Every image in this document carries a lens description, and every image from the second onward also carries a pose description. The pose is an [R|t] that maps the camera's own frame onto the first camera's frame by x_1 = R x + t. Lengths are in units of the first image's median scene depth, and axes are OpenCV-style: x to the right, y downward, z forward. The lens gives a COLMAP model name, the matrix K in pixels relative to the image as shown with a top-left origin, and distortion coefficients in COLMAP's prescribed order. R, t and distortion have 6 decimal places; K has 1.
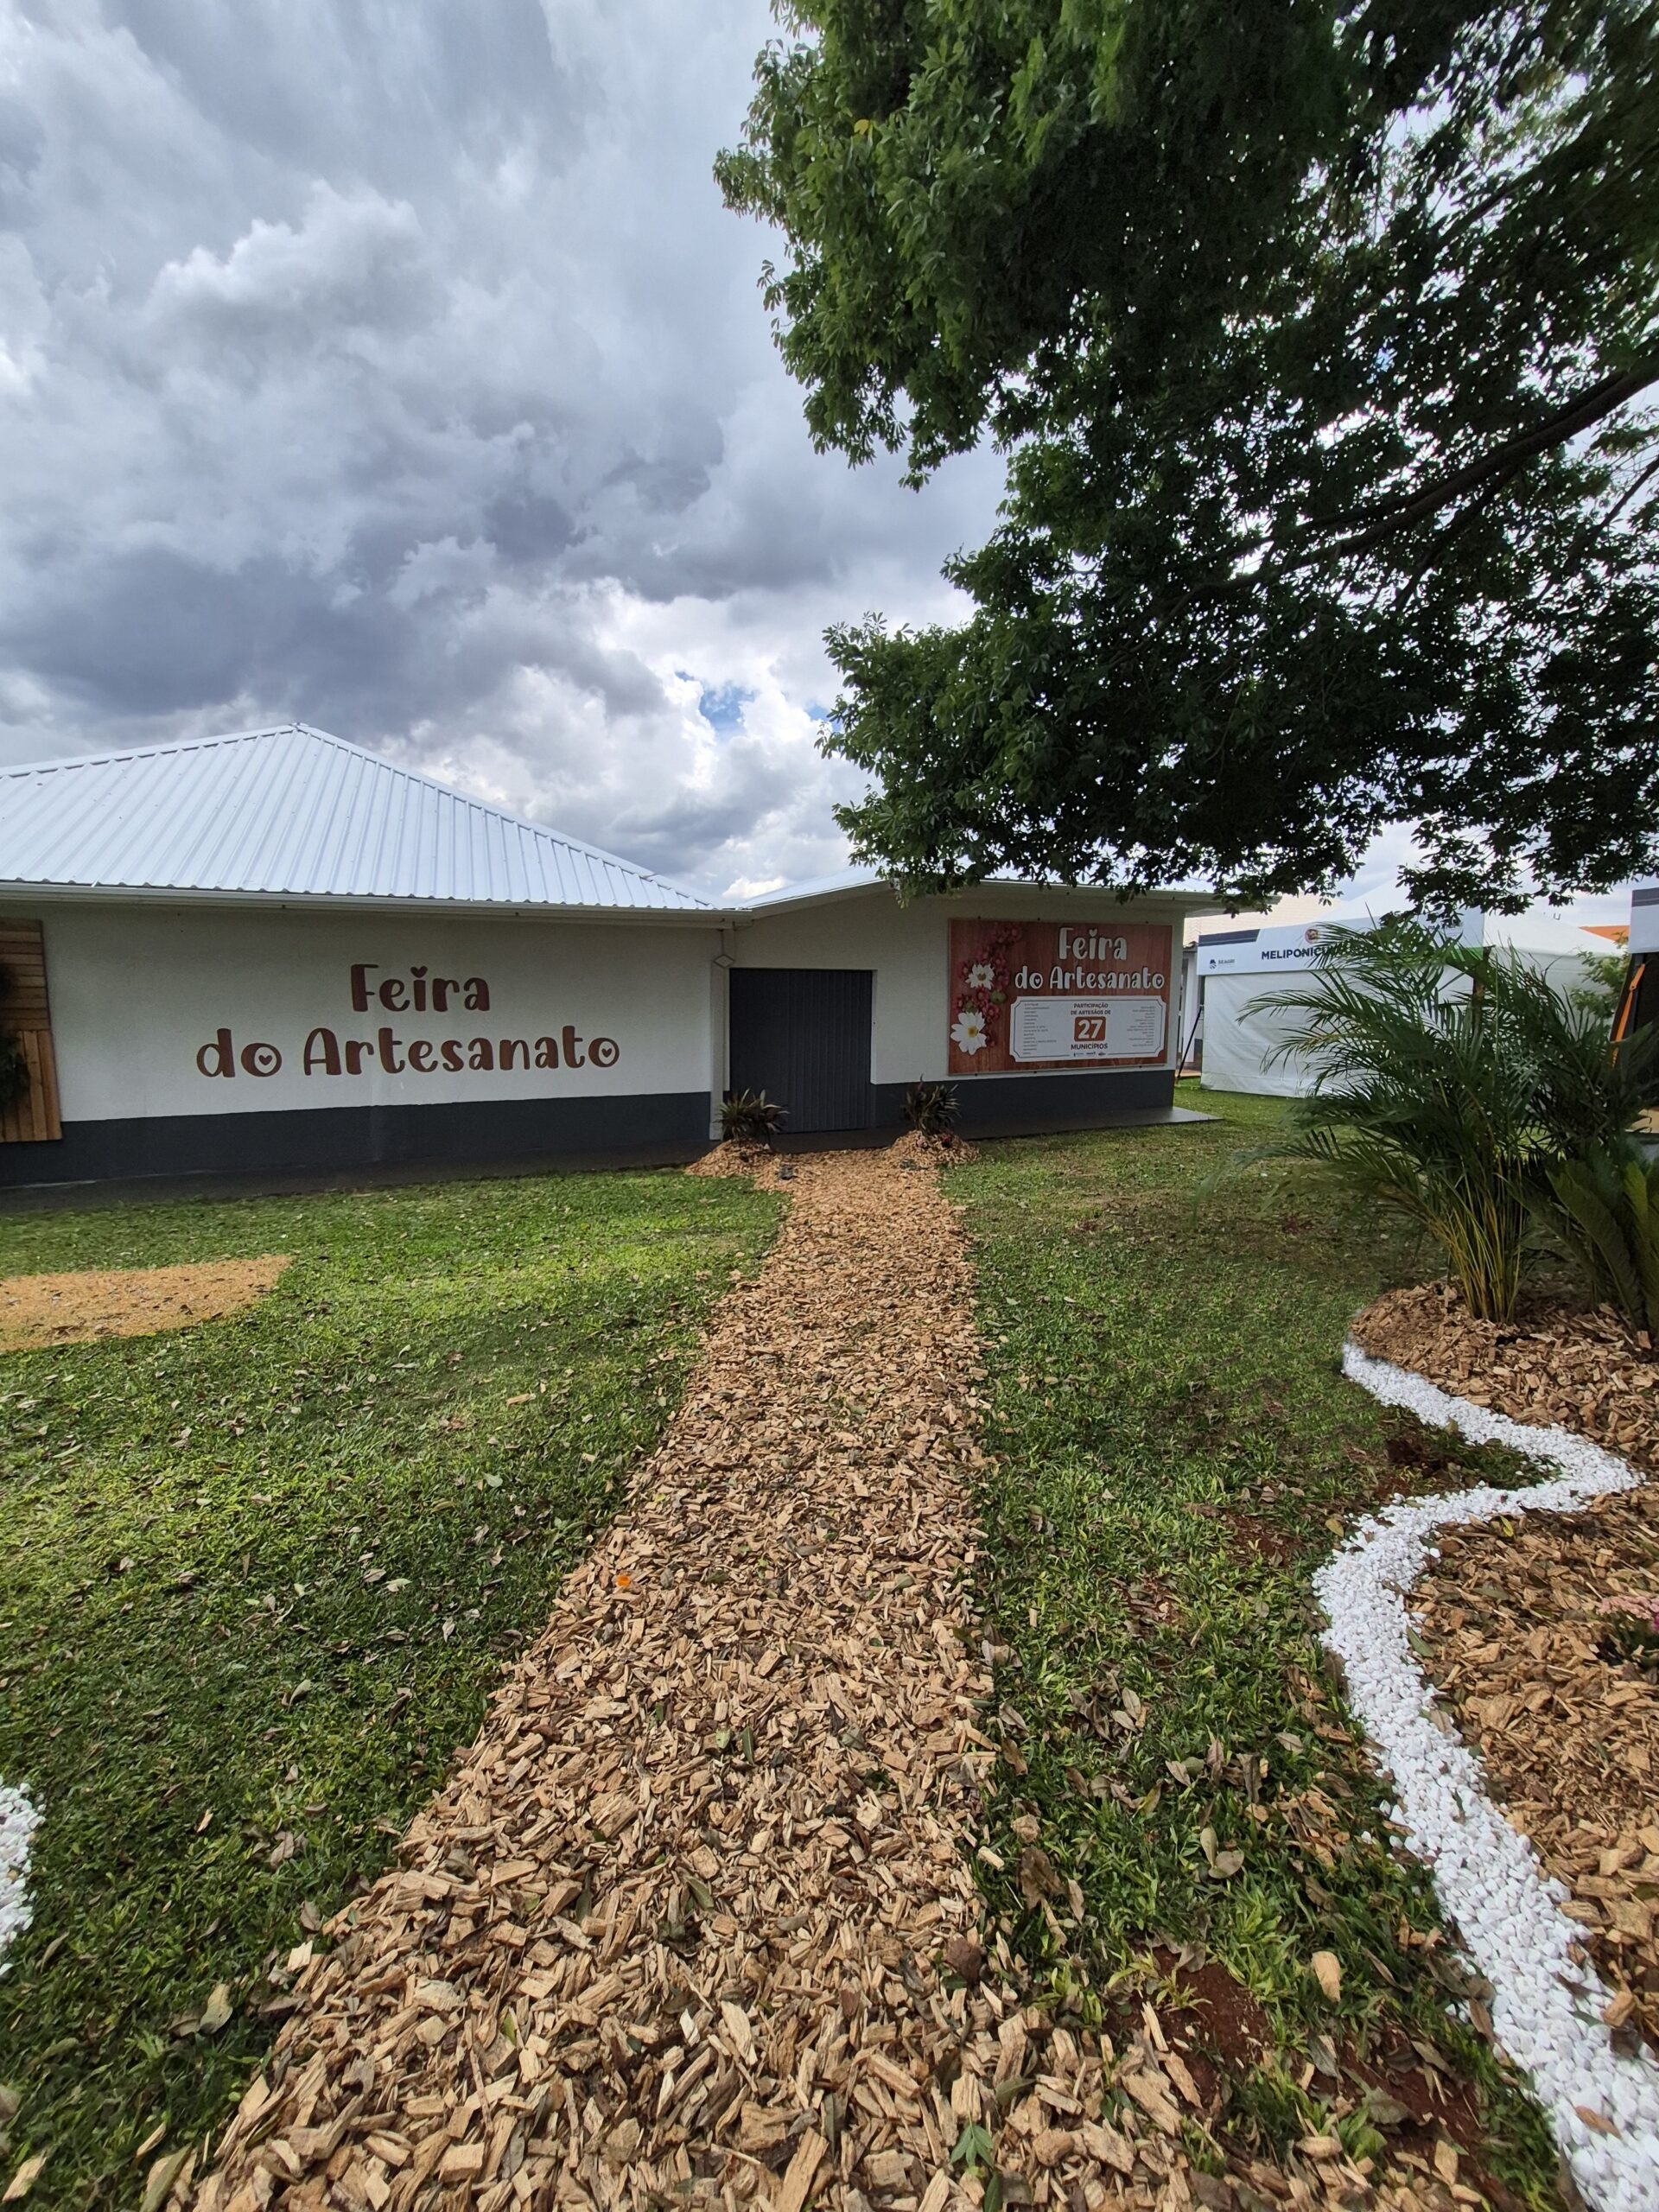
lens RADIAL K [[893.5, 0, 825.4], [0, 893.5, 1110.6], [0, 0, 1]] dist [0.025133, -0.009595]
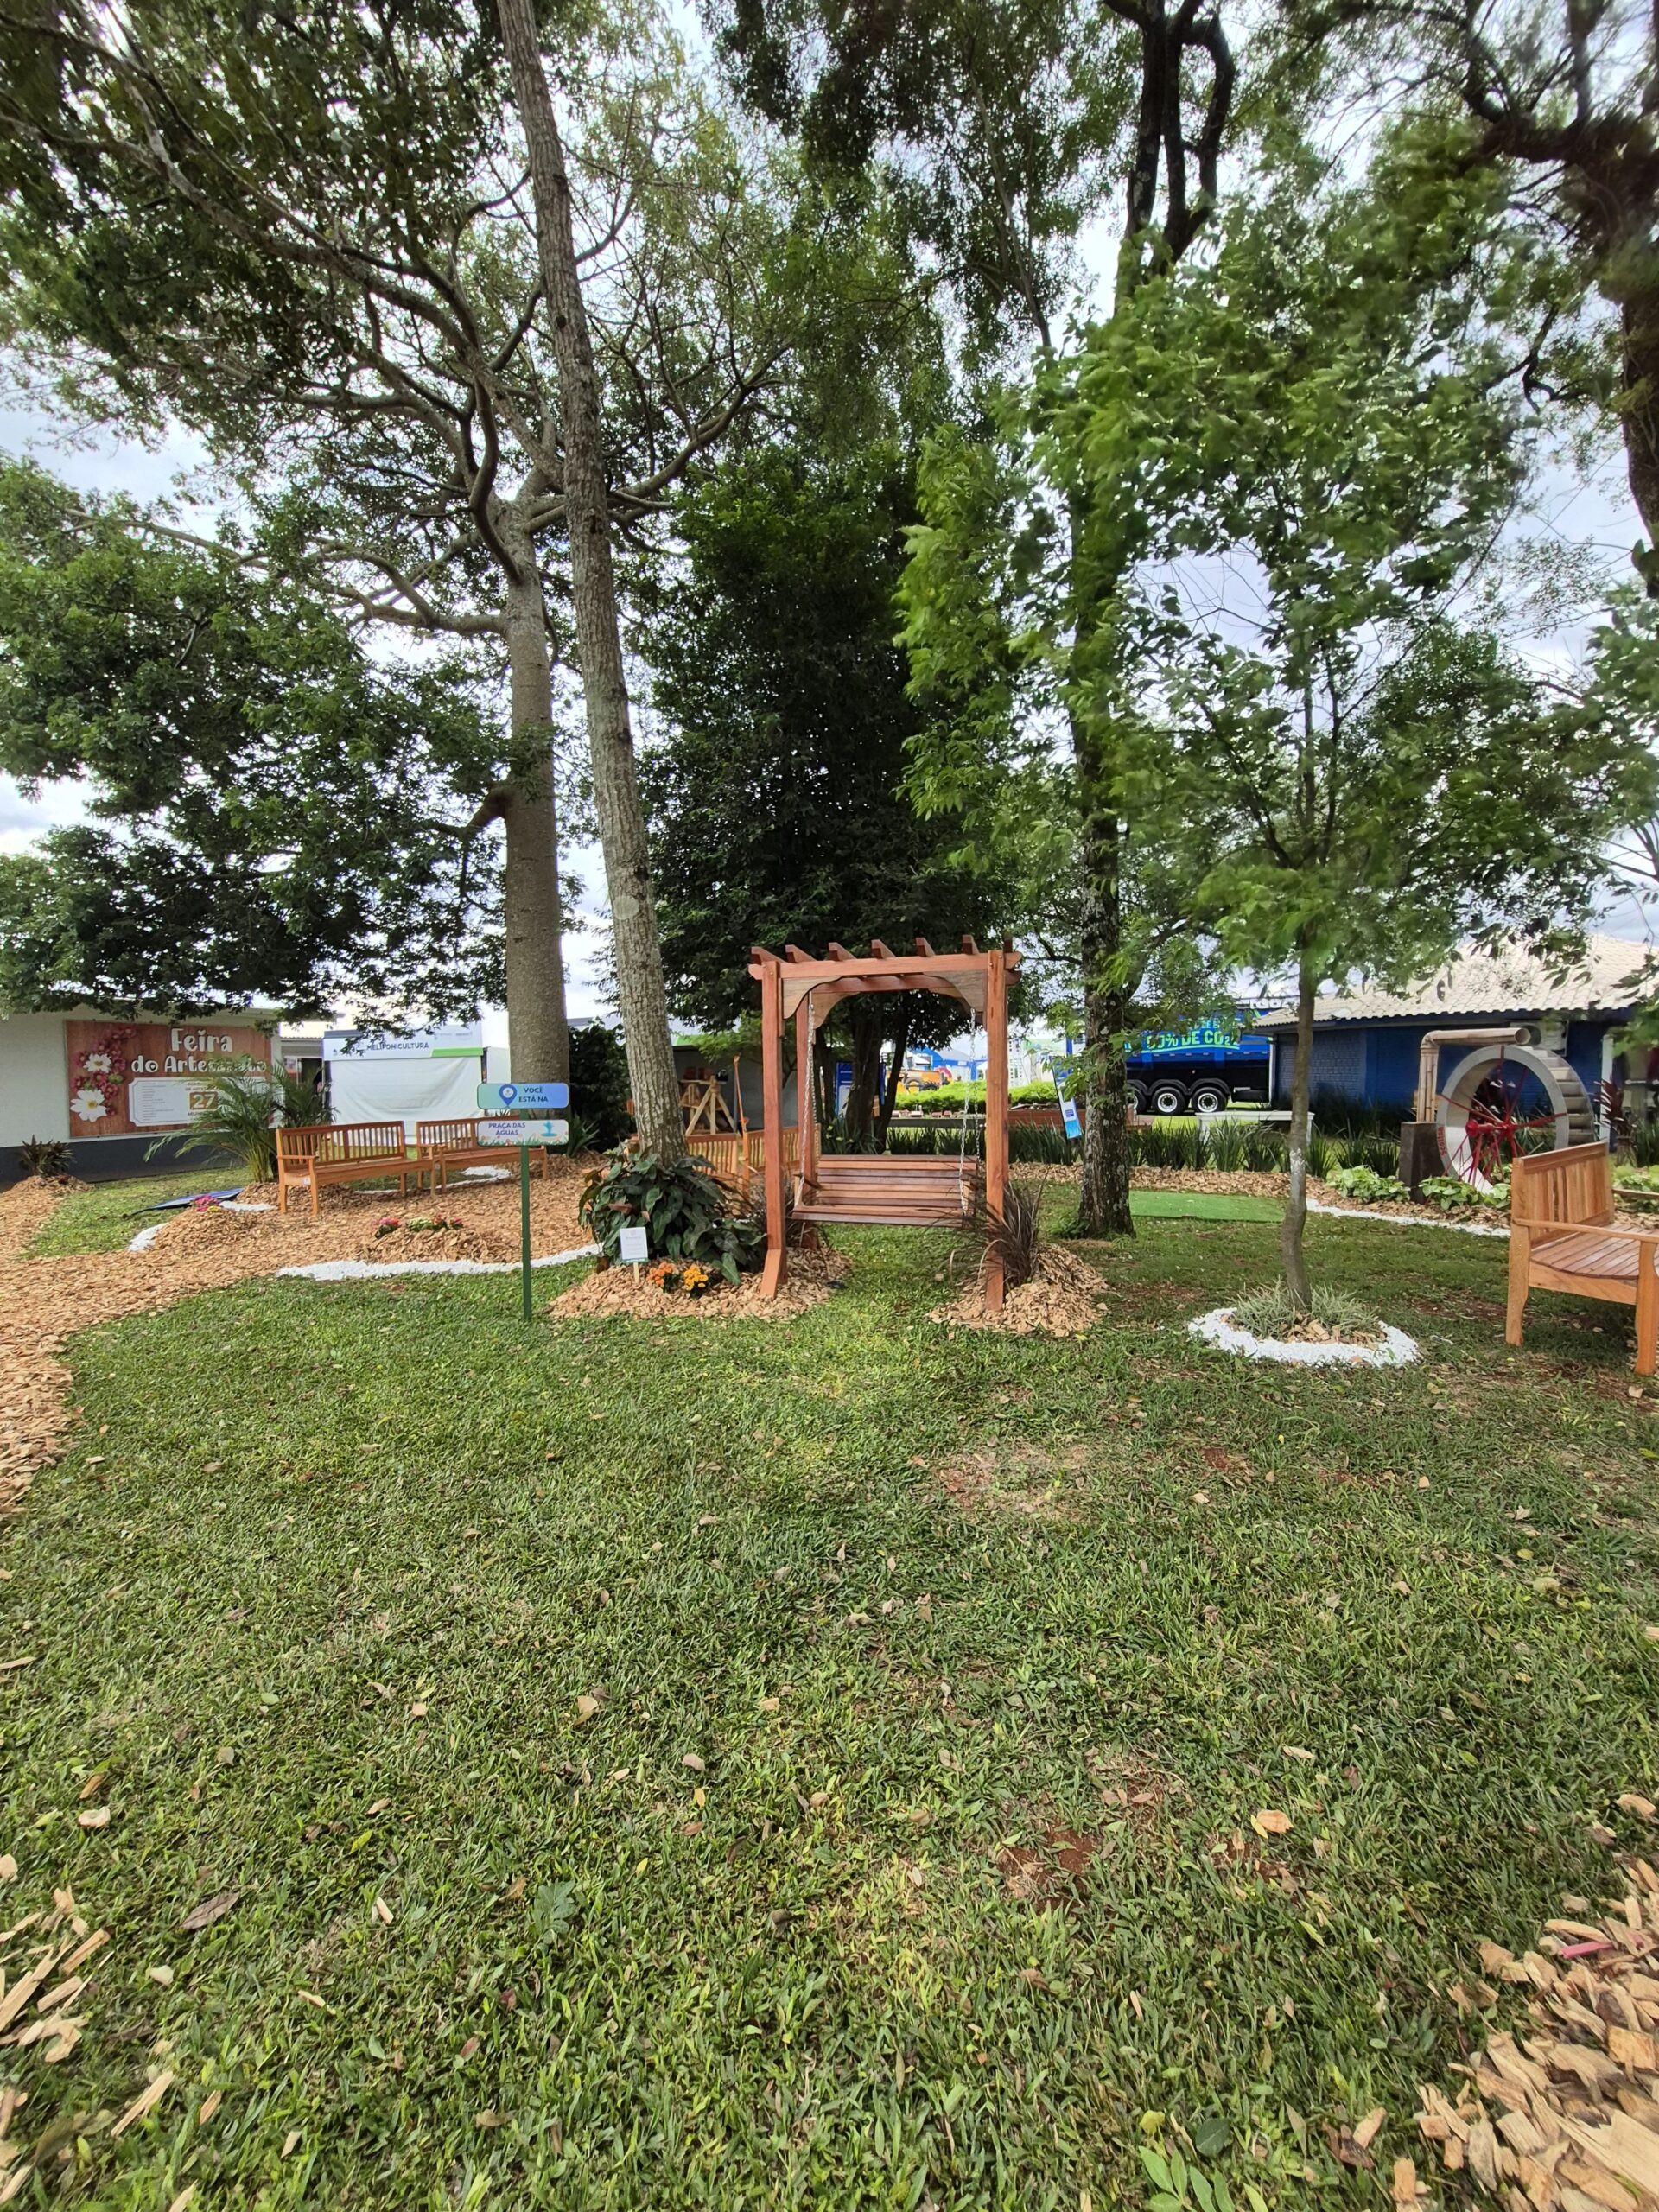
lens RADIAL K [[893.5, 0, 825.4], [0, 893.5, 1110.6], [0, 0, 1]] dist [0.025133, -0.009595]
pose [[0.699708, -0.033963, 0.713621, -0.034757], [0.095614, 0.994335, -0.046427, 0.095722], [-0.708002, 0.100717, 0.698992, -0.778206]]
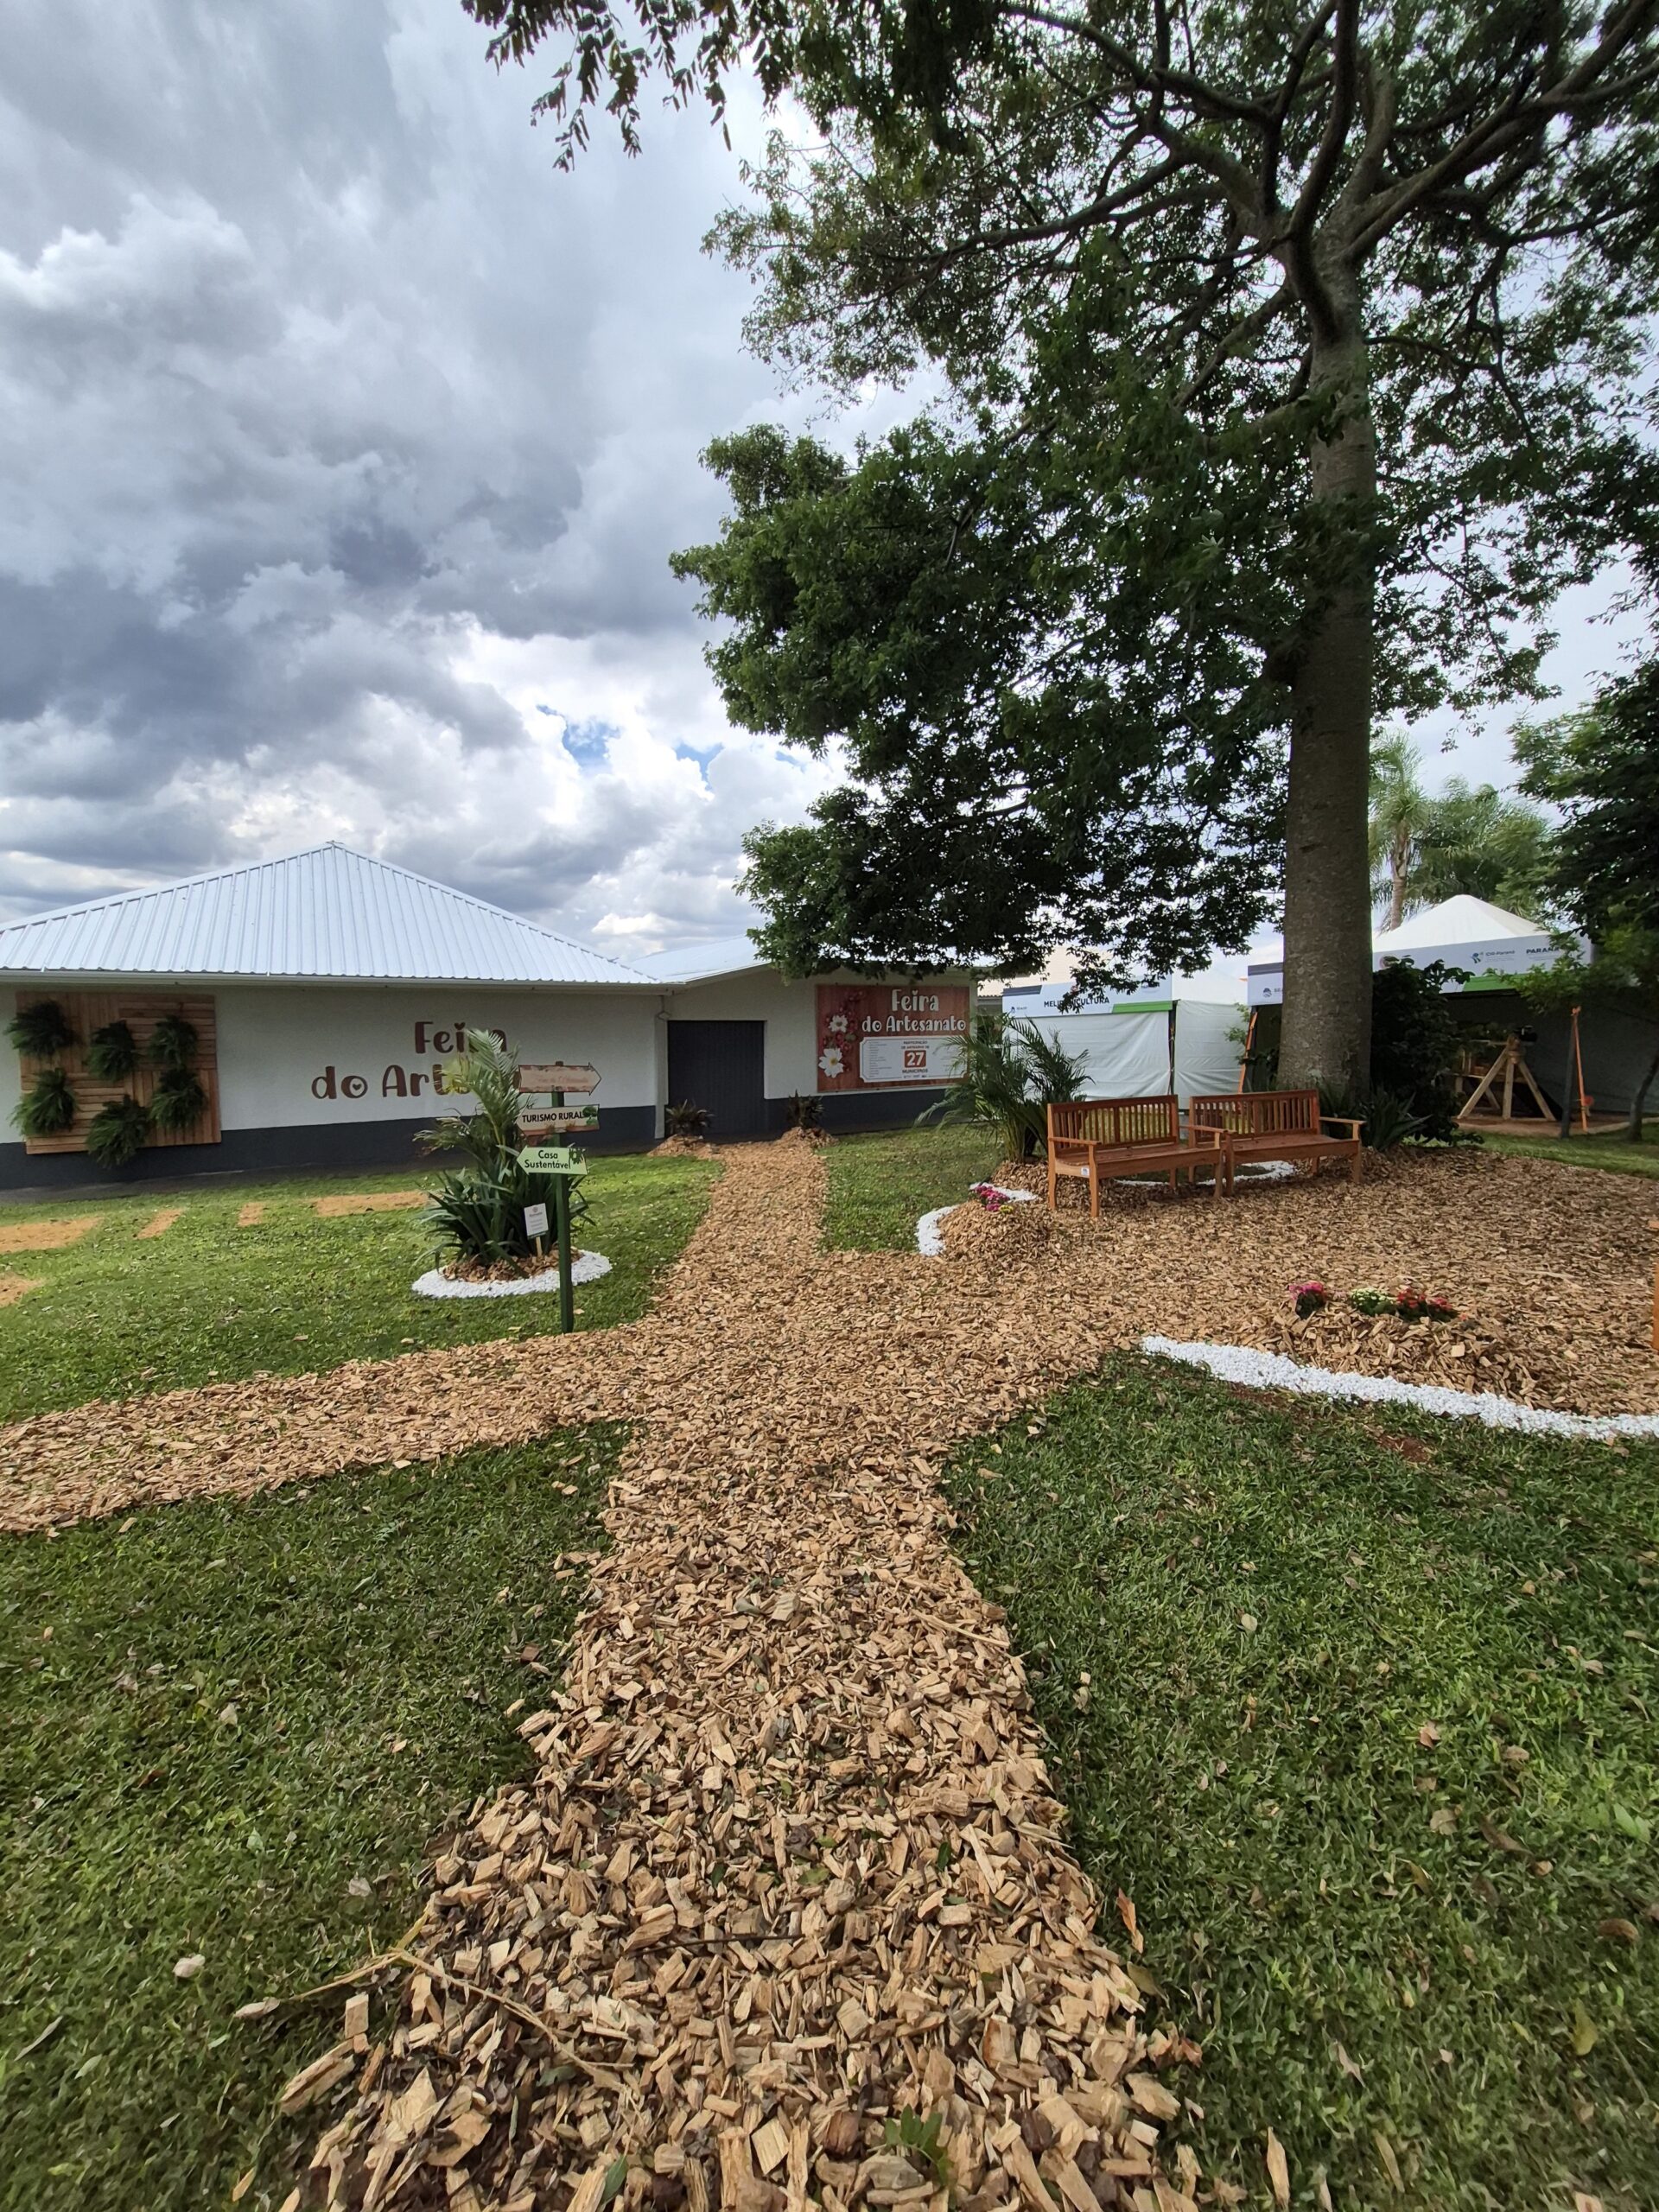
lens RADIAL K [[893.5, 0, 825.4], [0, 893.5, 1110.6], [0, 0, 1]] dist [0.025133, -0.009595]
pose [[0.989824, -0.021826, 0.140611, -0.058453], [0.027281, 0.998943, -0.036982, 0.047427], [-0.139656, 0.040441, 0.989374, -0.461824]]
